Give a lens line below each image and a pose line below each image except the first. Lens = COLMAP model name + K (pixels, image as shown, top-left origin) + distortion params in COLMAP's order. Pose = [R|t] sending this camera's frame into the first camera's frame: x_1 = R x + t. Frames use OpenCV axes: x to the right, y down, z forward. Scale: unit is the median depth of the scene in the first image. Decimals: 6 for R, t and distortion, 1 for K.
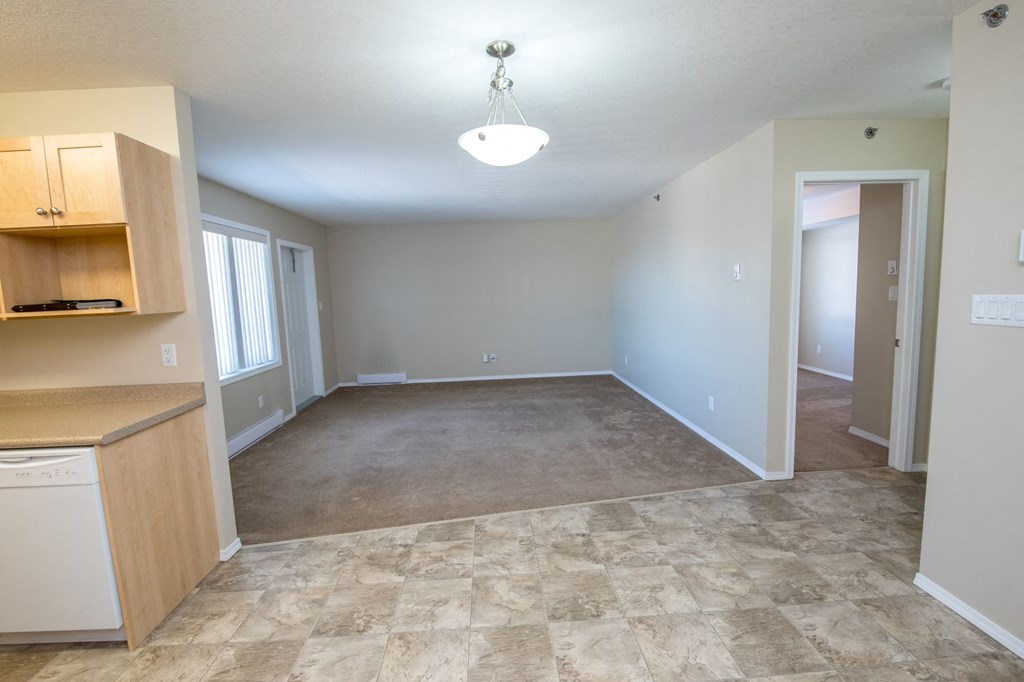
lens RADIAL K [[445.0, 0, 495.9], [0, 445.0, 336.3], [0, 0, 1]] dist [-0.006516, -0.004231]
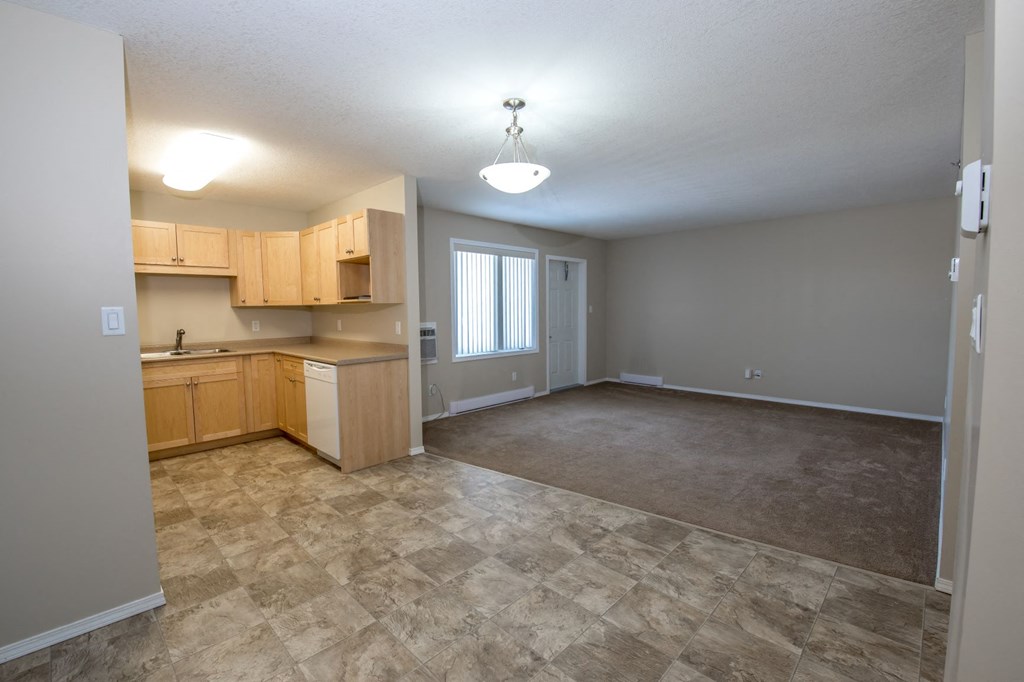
lens RADIAL K [[445.0, 0, 517.4], [0, 445.0, 335.0], [0, 0, 1]] dist [-0.006516, -0.004231]
pose [[0.687250, 0.075033, -0.722535, 0.776696], [-0.092100, 0.995625, 0.015790, -0.000920], [0.720559, 0.055694, 0.691154, 0.114921]]
